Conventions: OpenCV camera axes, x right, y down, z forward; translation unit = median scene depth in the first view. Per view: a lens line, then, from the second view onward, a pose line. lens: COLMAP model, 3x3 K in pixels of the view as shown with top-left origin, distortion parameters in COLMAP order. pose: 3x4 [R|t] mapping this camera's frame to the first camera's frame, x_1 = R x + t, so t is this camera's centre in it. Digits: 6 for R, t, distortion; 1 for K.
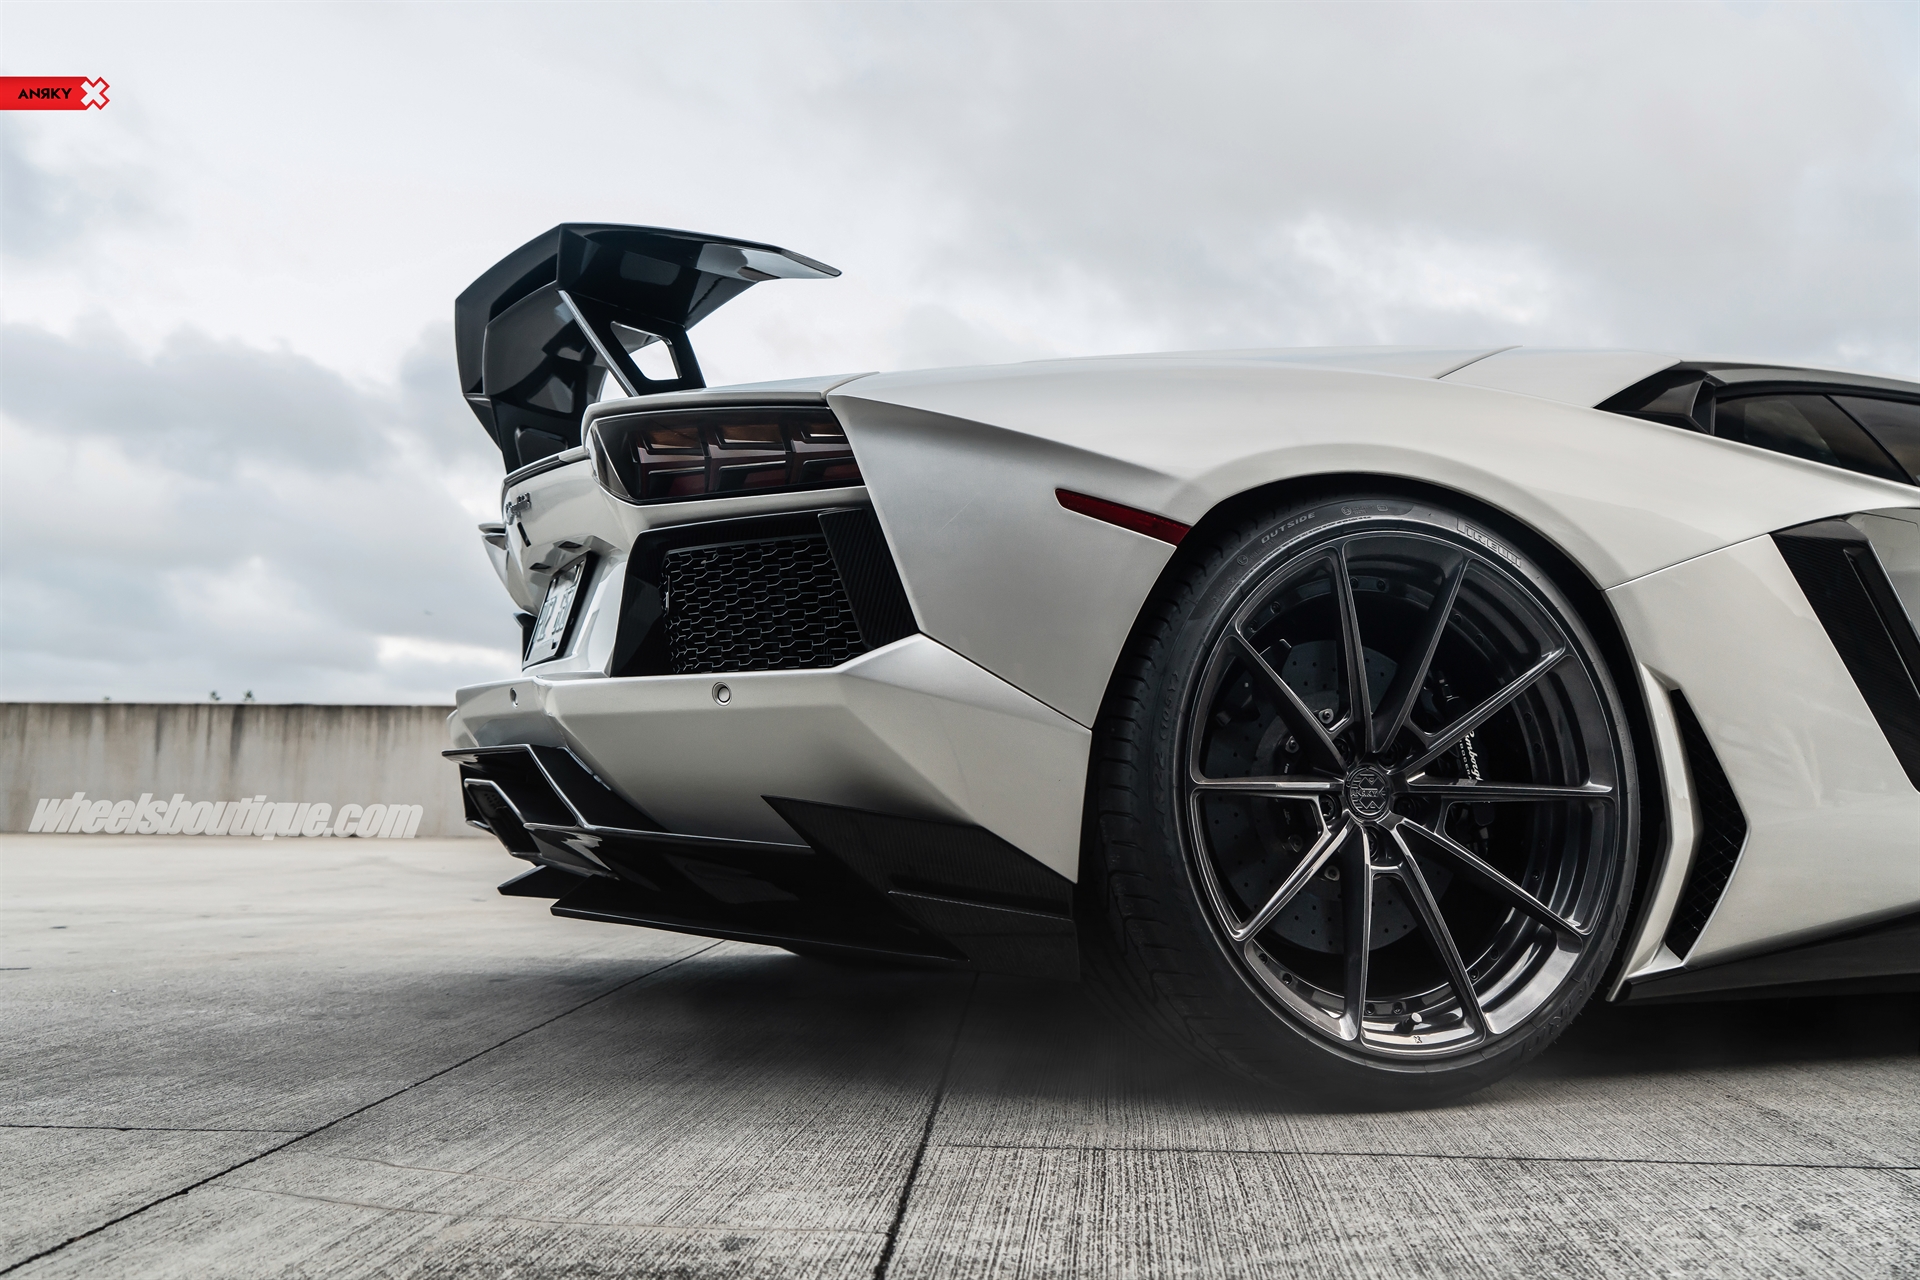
lens RADIAL K [[1444.2, 0, 960.0], [0, 1444.2, 640.0], [0, 0, 1]] dist [0.059930, 0.000608]
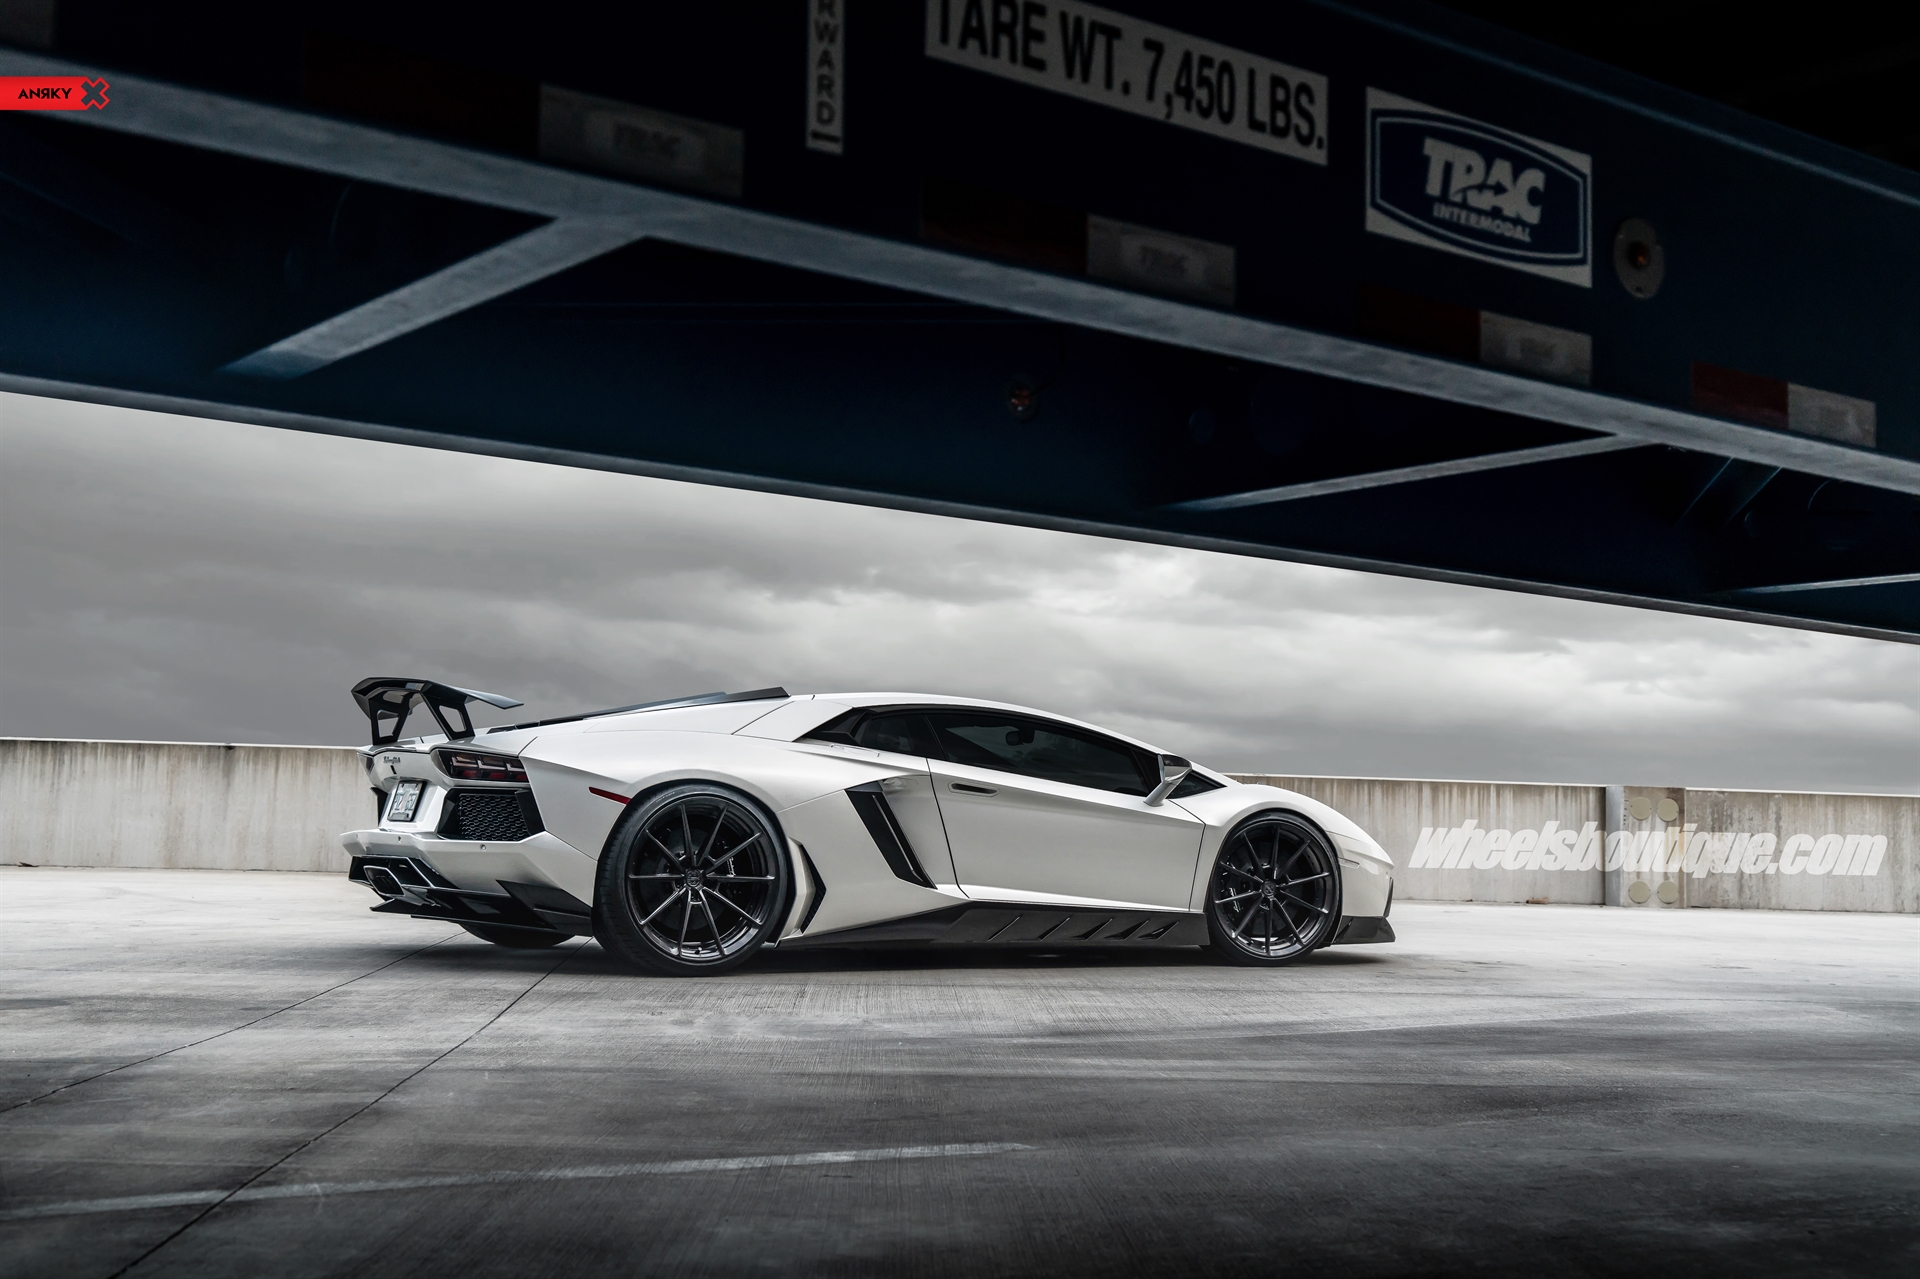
lens RADIAL K [[2258.1, 0, 960.0], [0, 2258.1, 639.5], [0, 0, 1]] dist [-0.002319, -0.013211]
pose [[0.992403, 0.022516, 0.120951, 0.250847], [-0.027110, 0.998967, 0.036466, -0.592616], [-0.120005, -0.039468, 0.991988, -3.802817]]
